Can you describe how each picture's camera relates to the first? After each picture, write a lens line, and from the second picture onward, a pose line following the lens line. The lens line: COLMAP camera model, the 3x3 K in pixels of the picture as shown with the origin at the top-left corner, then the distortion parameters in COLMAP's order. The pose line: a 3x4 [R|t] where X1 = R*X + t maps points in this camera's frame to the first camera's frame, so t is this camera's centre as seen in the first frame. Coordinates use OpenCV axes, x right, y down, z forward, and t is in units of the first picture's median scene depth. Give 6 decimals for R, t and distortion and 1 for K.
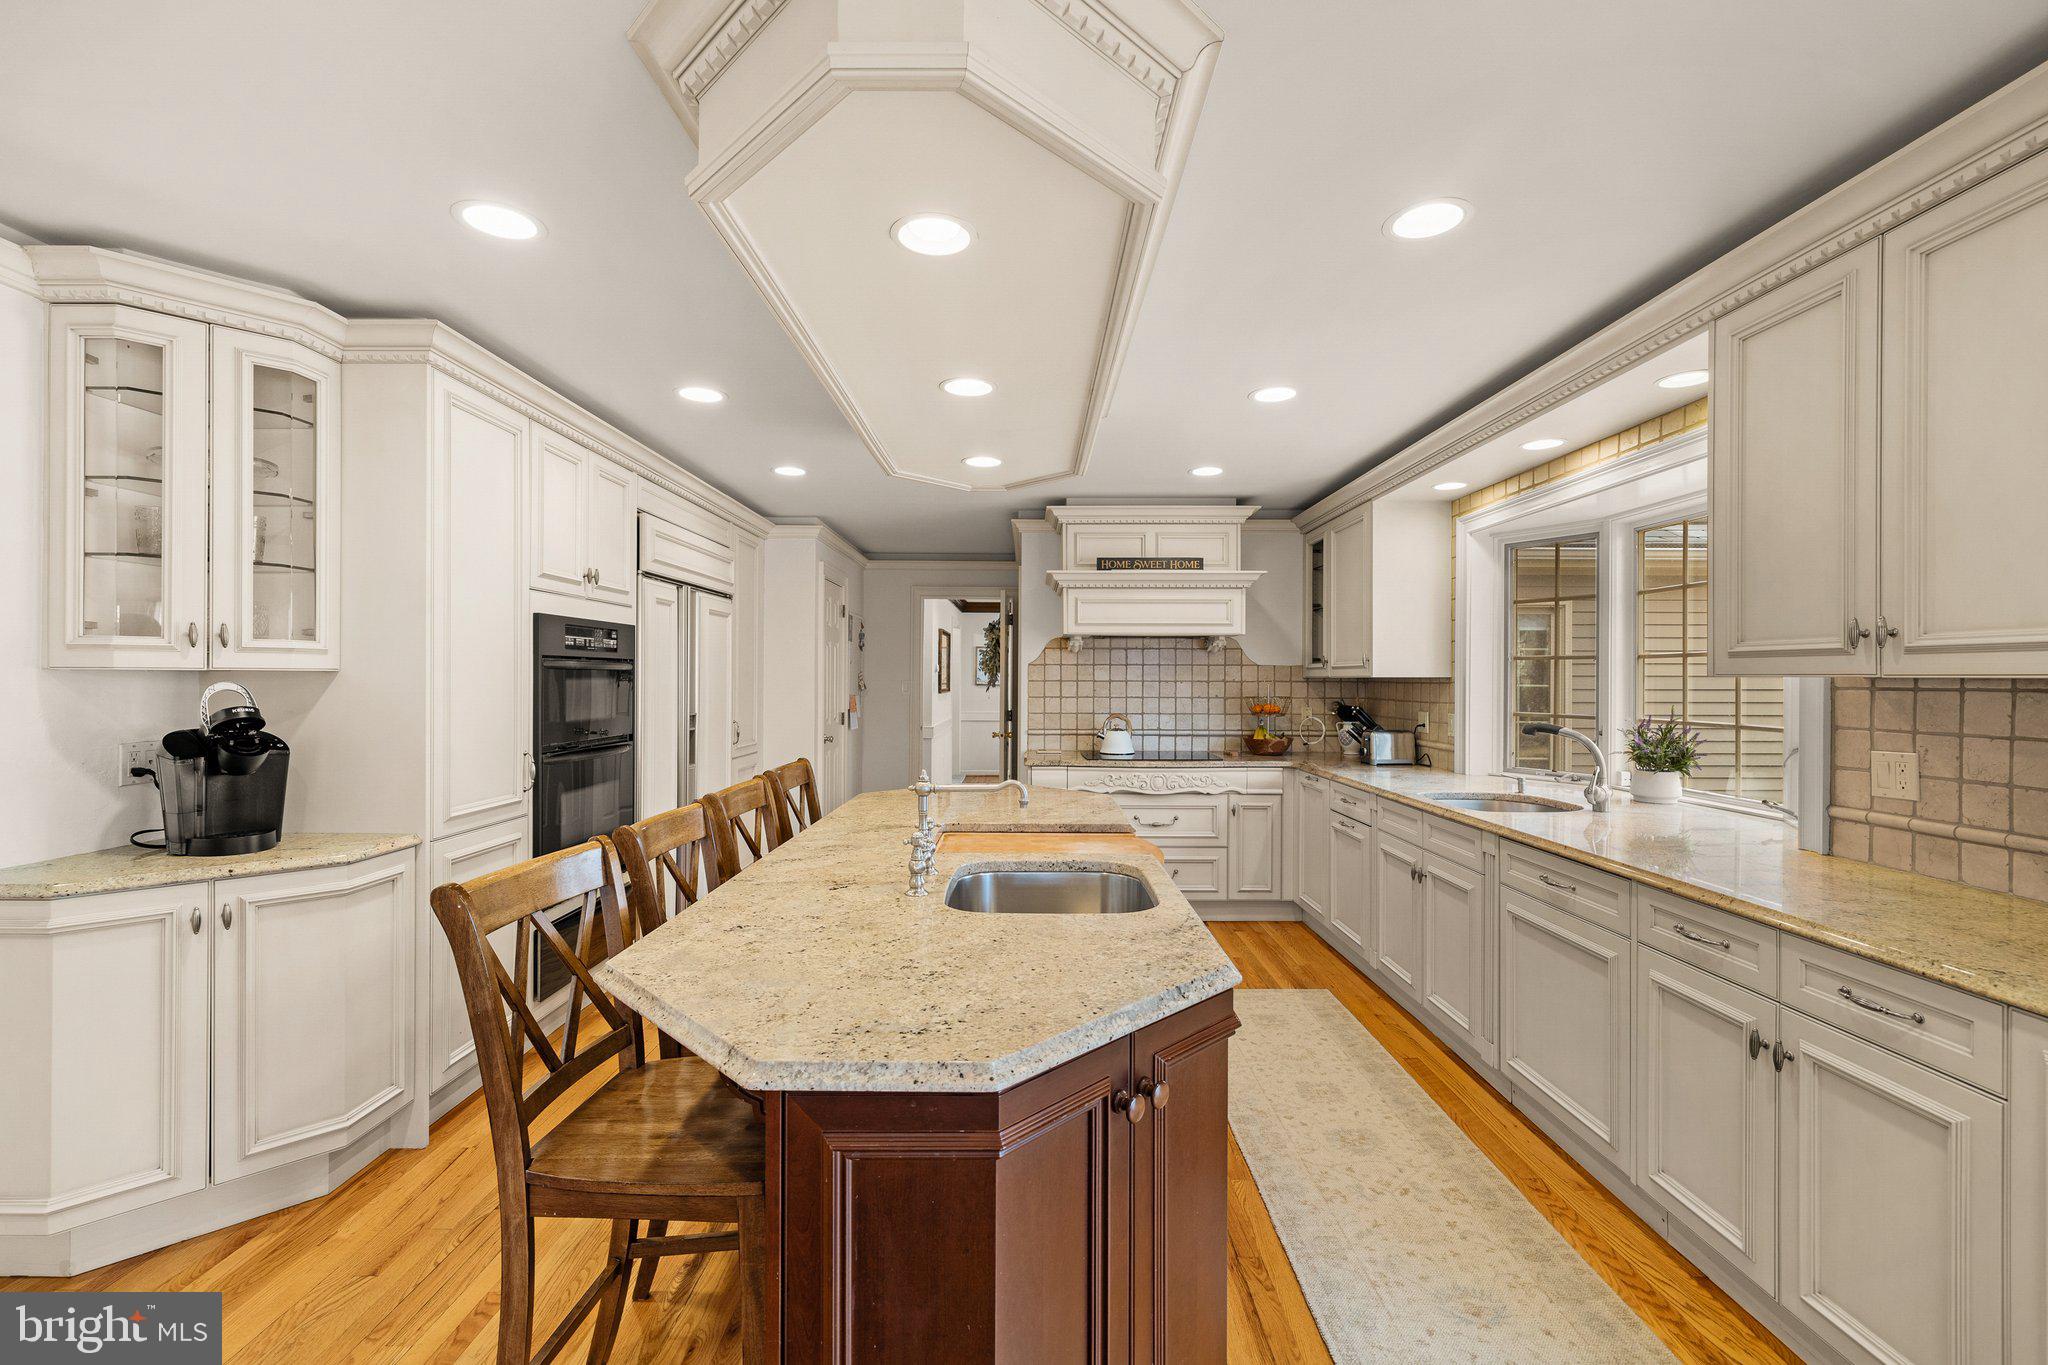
lens RADIAL K [[874.3, 0, 1019.9], [0, 874.3, 675.9], [0, 0, 1]] dist [0.001179, 0.000251]
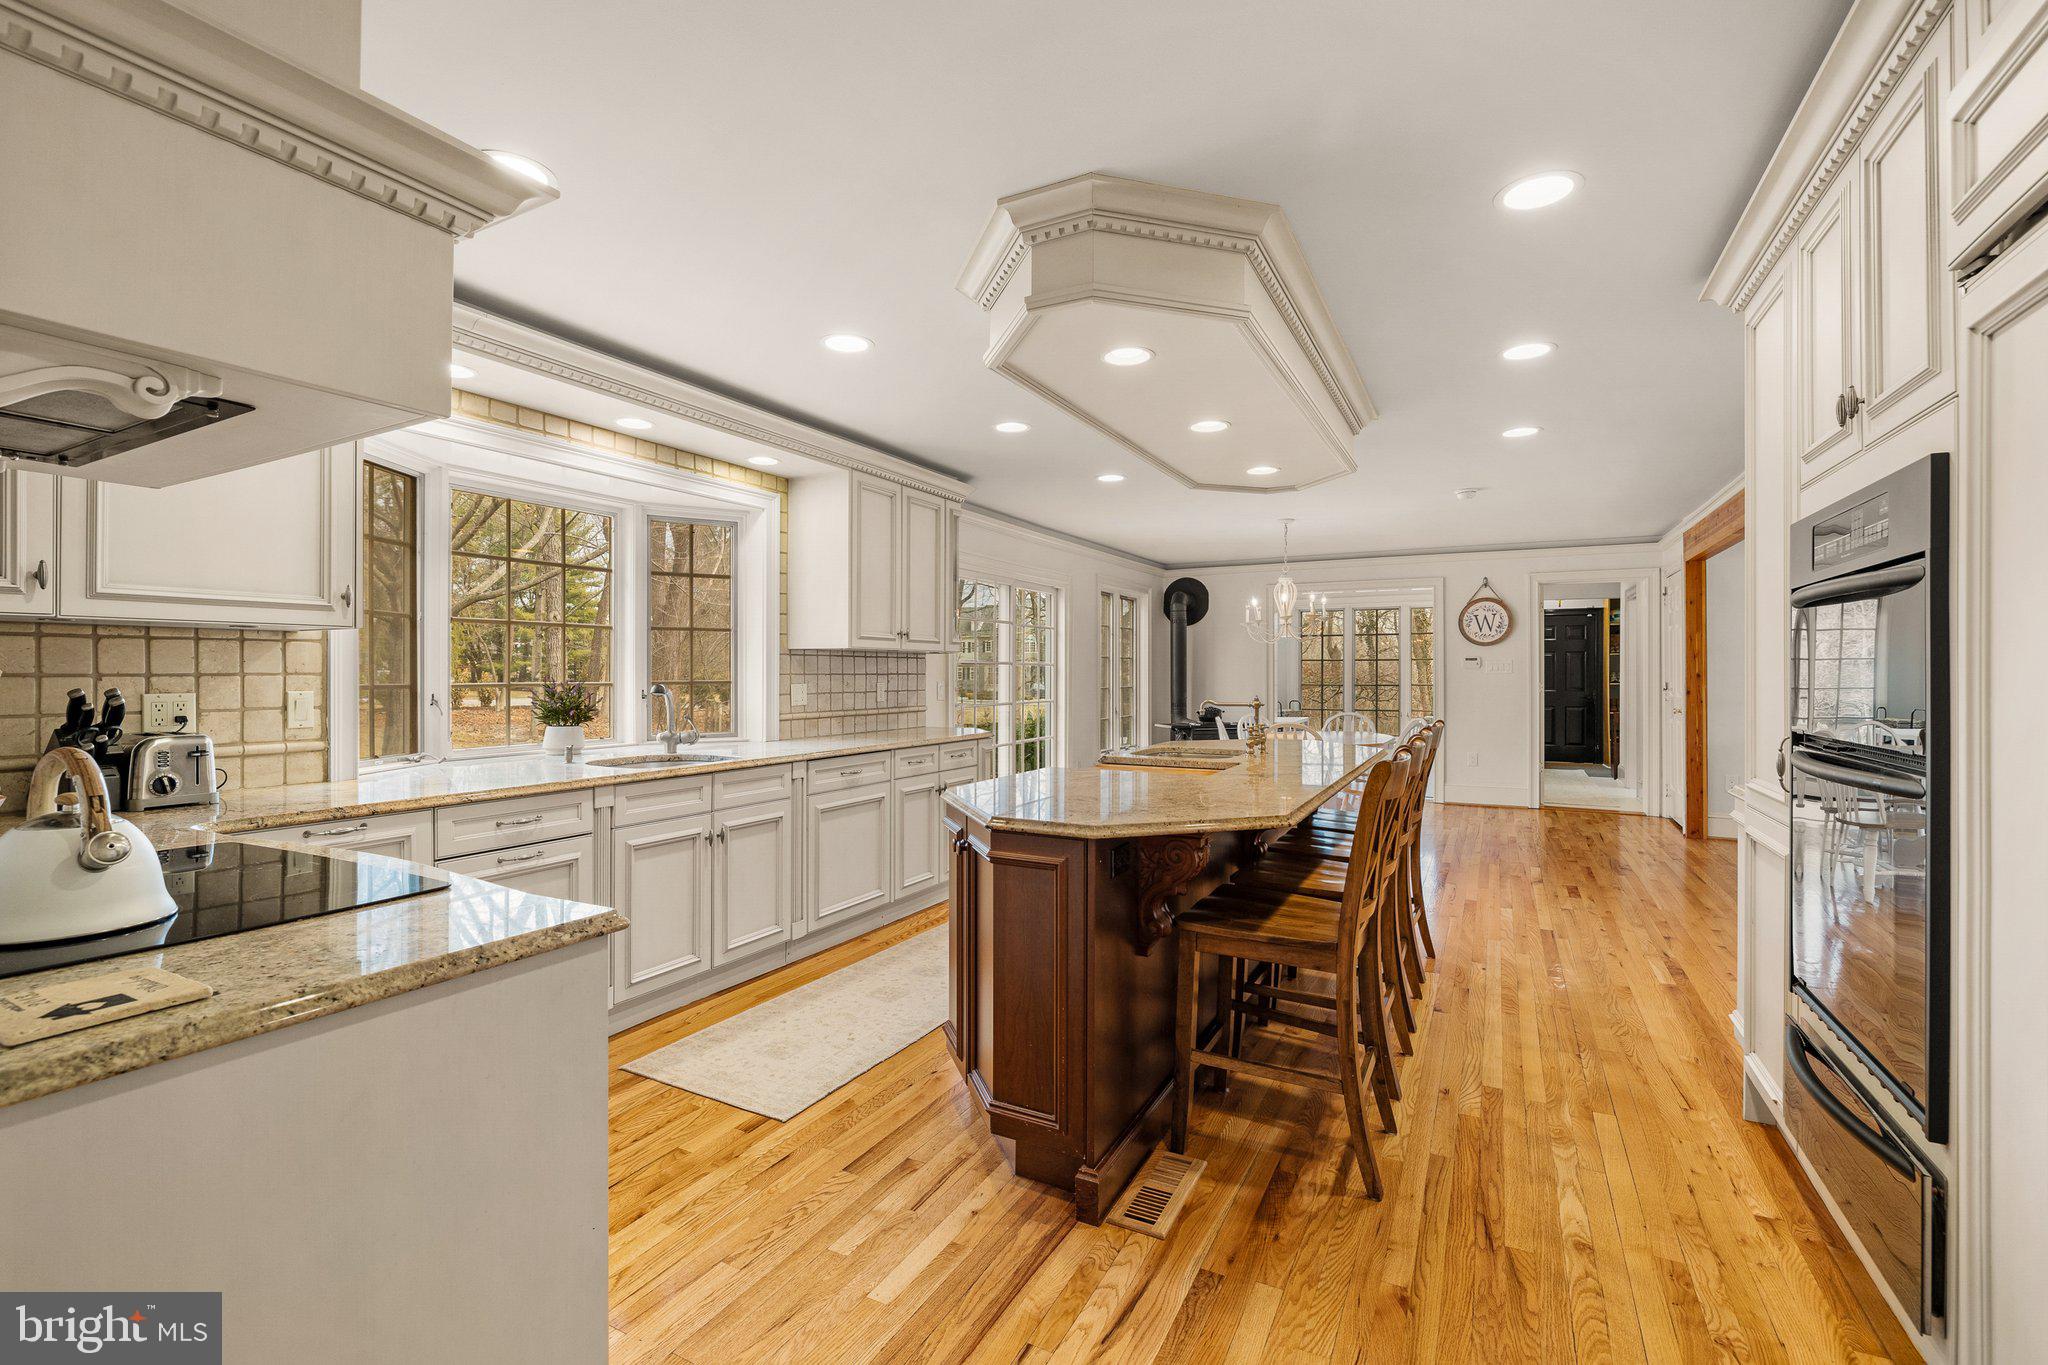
lens RADIAL K [[891.2, 0, 1025.4], [0, 891.2, 671.2], [0, 0, 1]] dist [-0.011591, 0.000458]
pose [[-0.887158, -0.002591, 0.461459, -0.220379], [-0.003864, 0.999991, -0.001814, 0.025007], [-0.461450, -0.003392, -0.887160, 1.167868]]
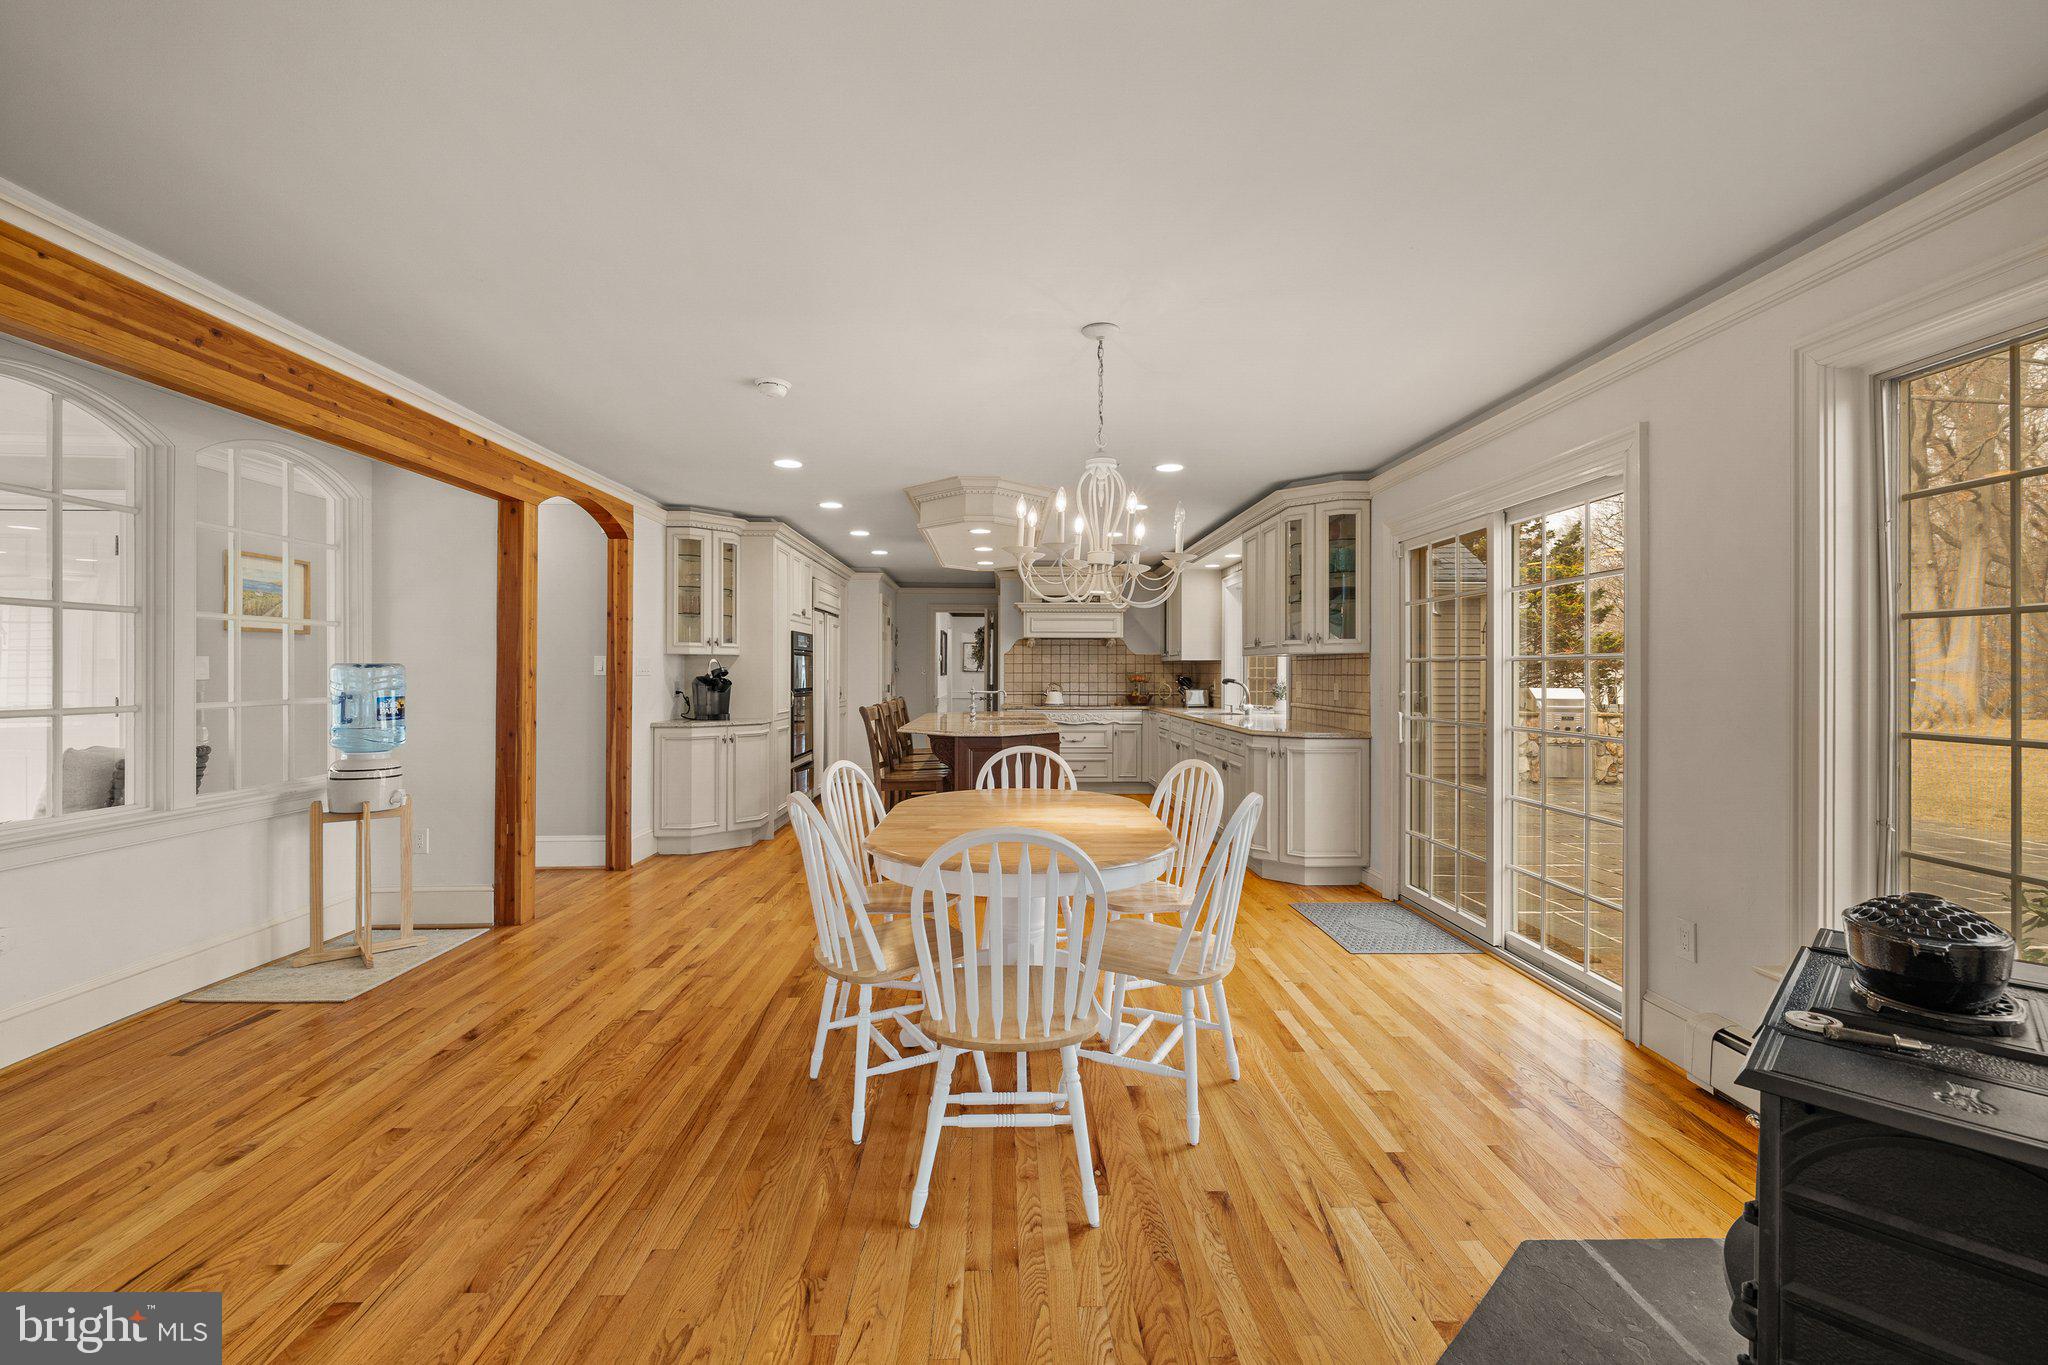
lens RADIAL K [[874.3, 0, 1019.9], [0, 874.3, 675.9], [0, 0, 1]] dist [0.001179, 0.000251]
pose [[0.999493, -0.001821, 0.031801, -0.016876], [0.001582, 0.999970, 0.007540, 0.018952], [-0.031813, -0.007486, 0.999466, -0.837633]]
